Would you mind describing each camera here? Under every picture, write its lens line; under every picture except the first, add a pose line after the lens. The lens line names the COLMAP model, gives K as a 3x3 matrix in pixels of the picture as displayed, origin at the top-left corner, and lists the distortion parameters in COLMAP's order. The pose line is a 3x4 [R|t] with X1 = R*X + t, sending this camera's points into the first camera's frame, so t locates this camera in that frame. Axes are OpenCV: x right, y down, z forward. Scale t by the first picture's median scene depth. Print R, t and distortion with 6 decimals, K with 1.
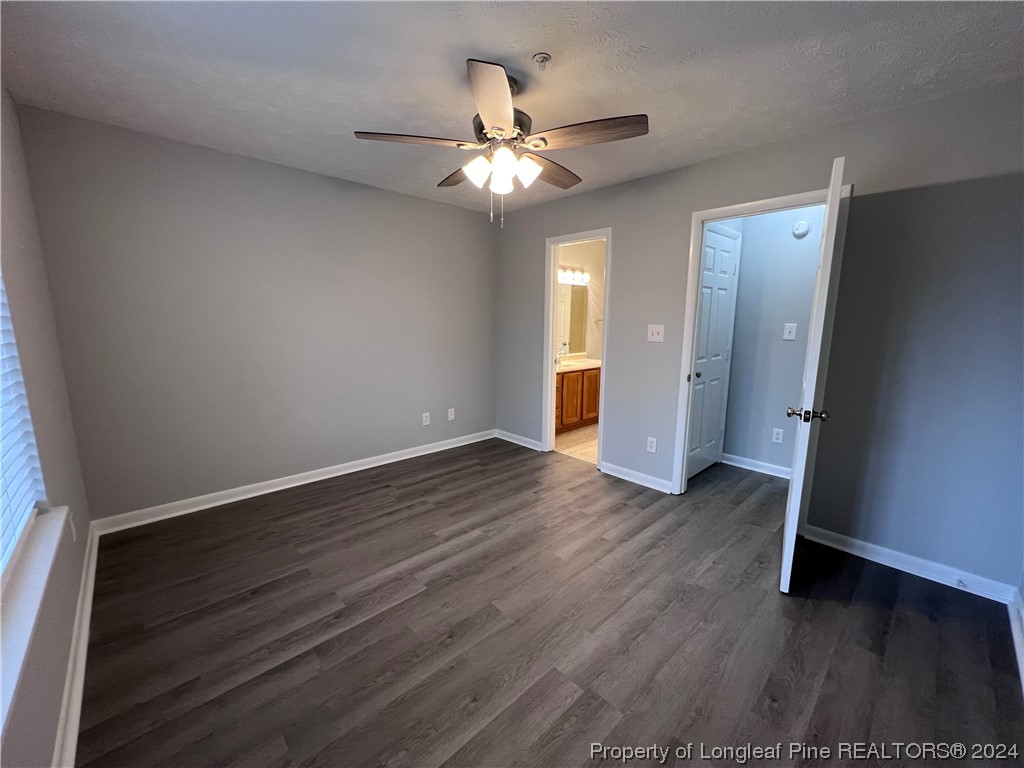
lens RADIAL K [[407.6, 0, 510.5], [0, 407.6, 379.0], [0, 0, 1]] dist [-0.002114, 0.000269]
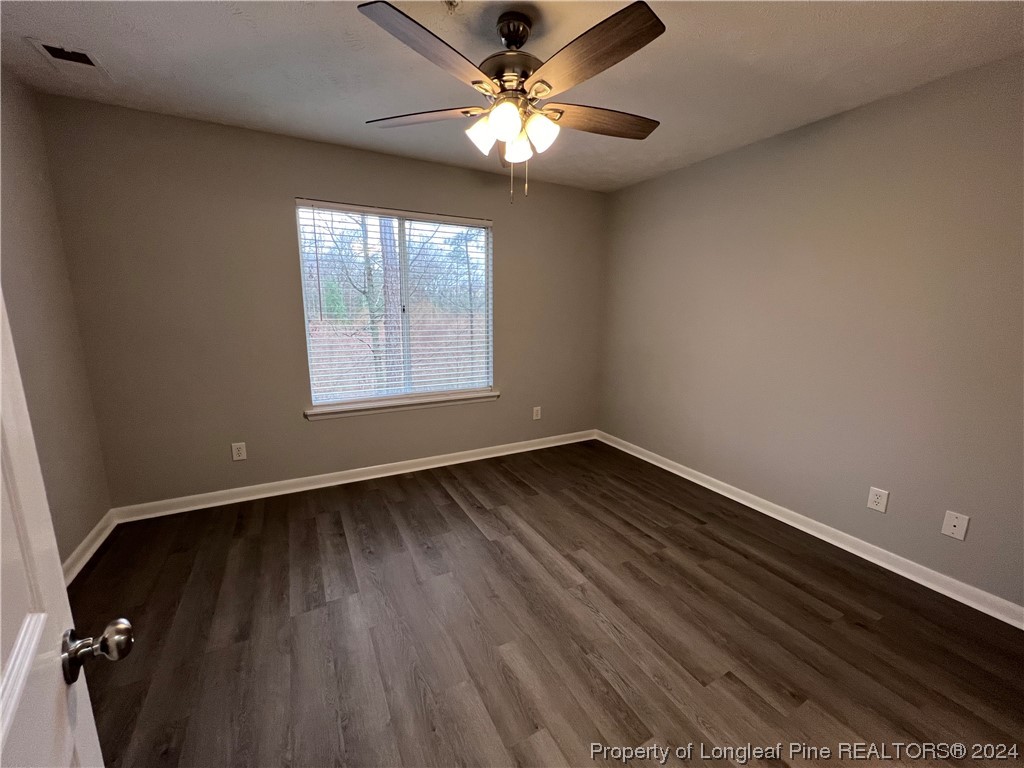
lens RADIAL K [[407.6, 0, 512.6], [0, 407.6, 376.4], [0, 0, 1]] dist [-0.002114, 0.000269]
pose [[-0.253430, 0.150036, -0.955648, 0.717315], [-0.158371, 0.968135, 0.193995, -0.155407], [0.954302, 0.200511, -0.221593, 1.067784]]
